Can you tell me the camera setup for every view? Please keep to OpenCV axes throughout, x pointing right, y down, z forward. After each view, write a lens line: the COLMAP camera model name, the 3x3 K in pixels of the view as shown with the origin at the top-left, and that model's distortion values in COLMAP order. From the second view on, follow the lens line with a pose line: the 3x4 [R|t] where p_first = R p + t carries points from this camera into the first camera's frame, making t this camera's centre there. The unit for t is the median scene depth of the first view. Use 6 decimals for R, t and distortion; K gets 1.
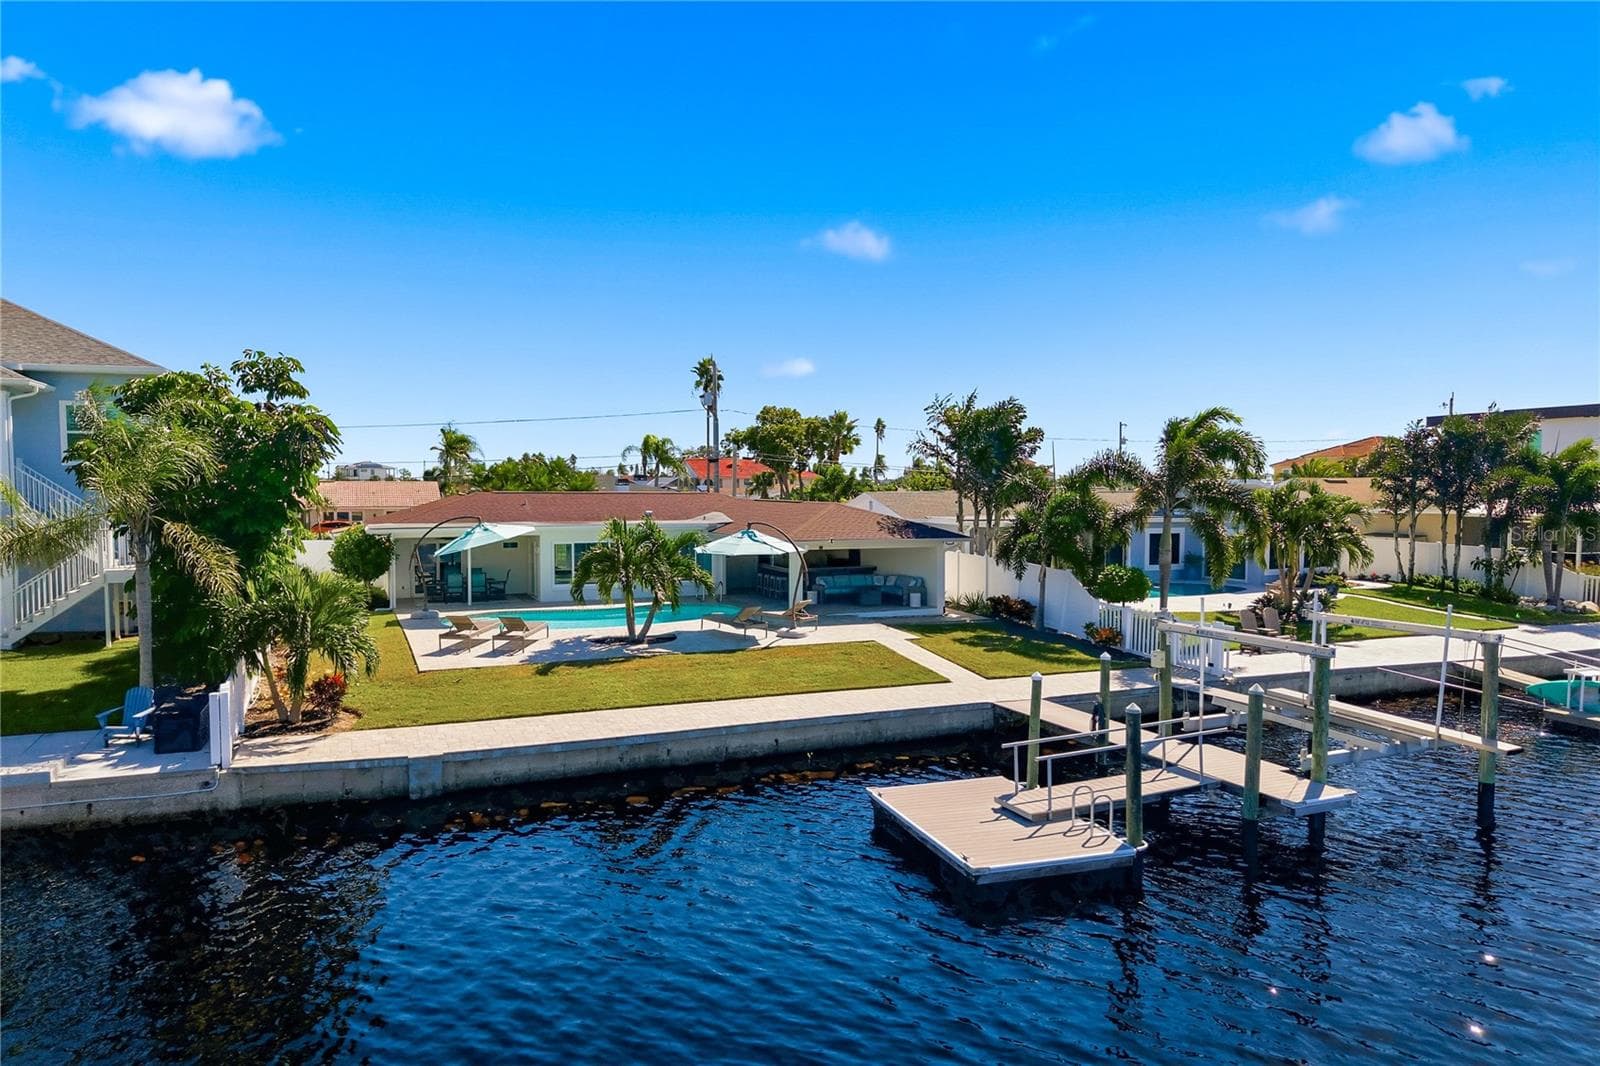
lens RADIAL K [[1036.6, 0, 800.0], [0, 1036.6, 533.0], [0, 0, 1]] dist [0.002958, -0.003260]
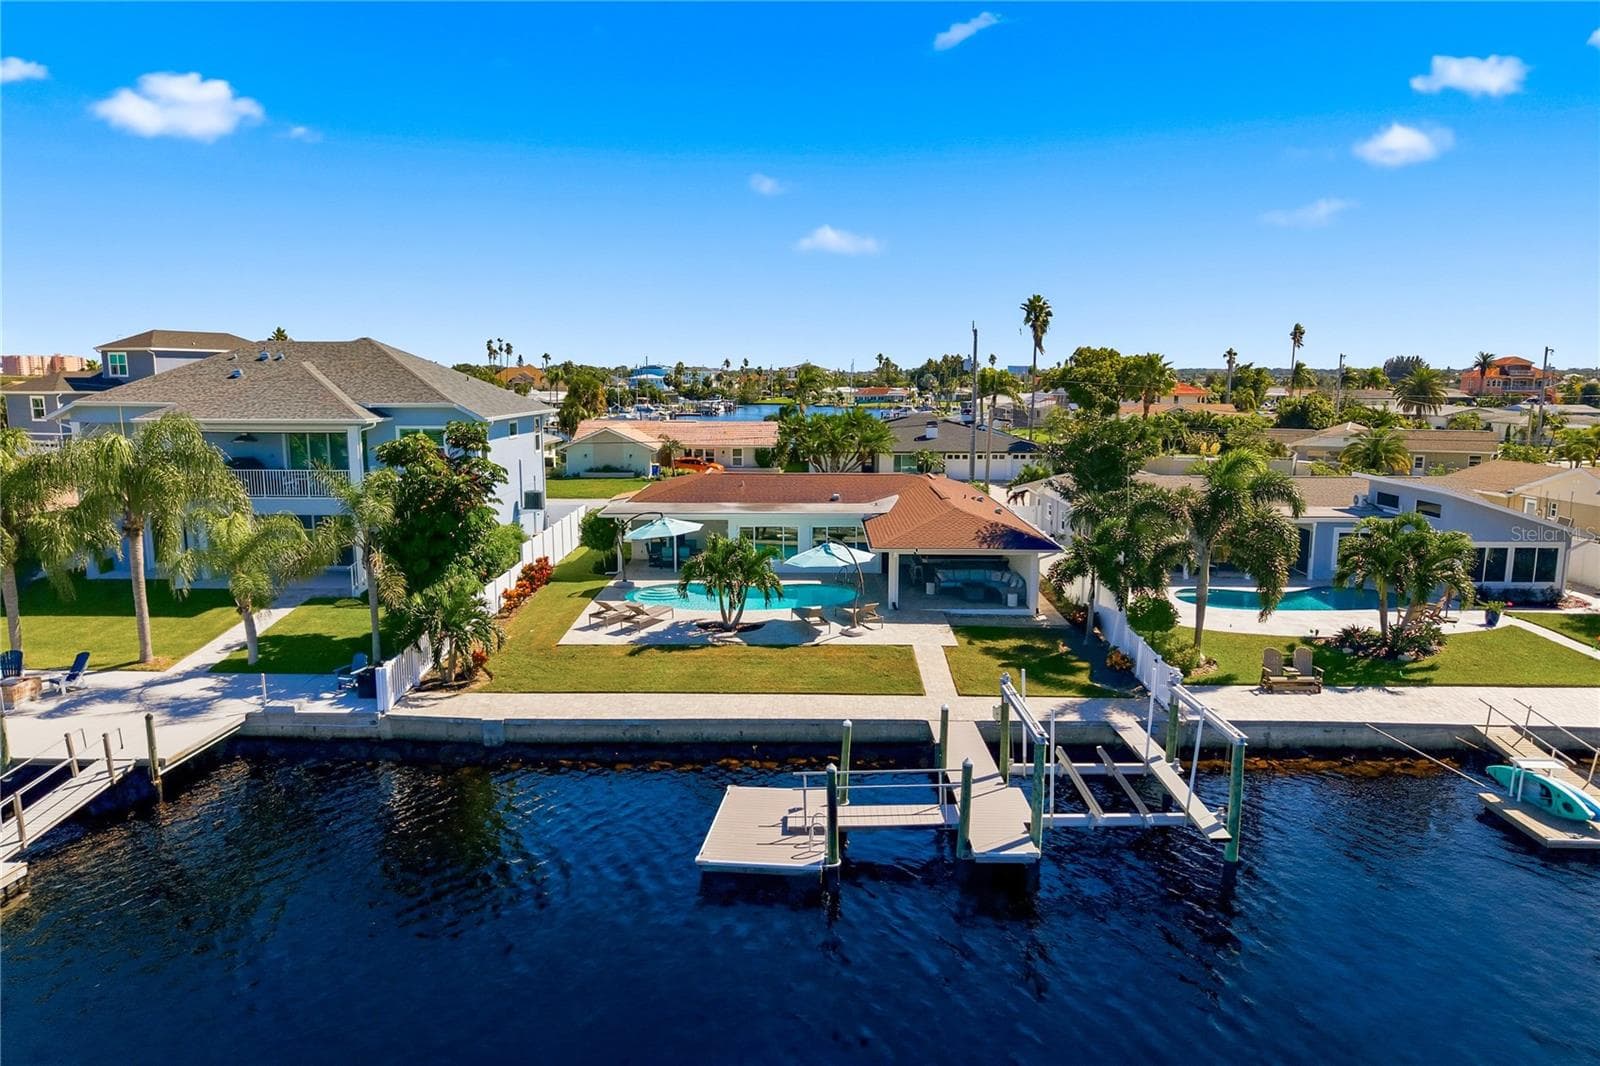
lens RADIAL K [[1036.6, 0, 800.0], [0, 1036.6, 533.0], [0, 0, 1]] dist [0.002958, -0.003260]
pose [[0.917326, 0.054613, -0.394373, 0.463938], [-0.014990, 0.994583, 0.102861, -0.160932], [0.397854, -0.088445, 0.913175, -0.140089]]
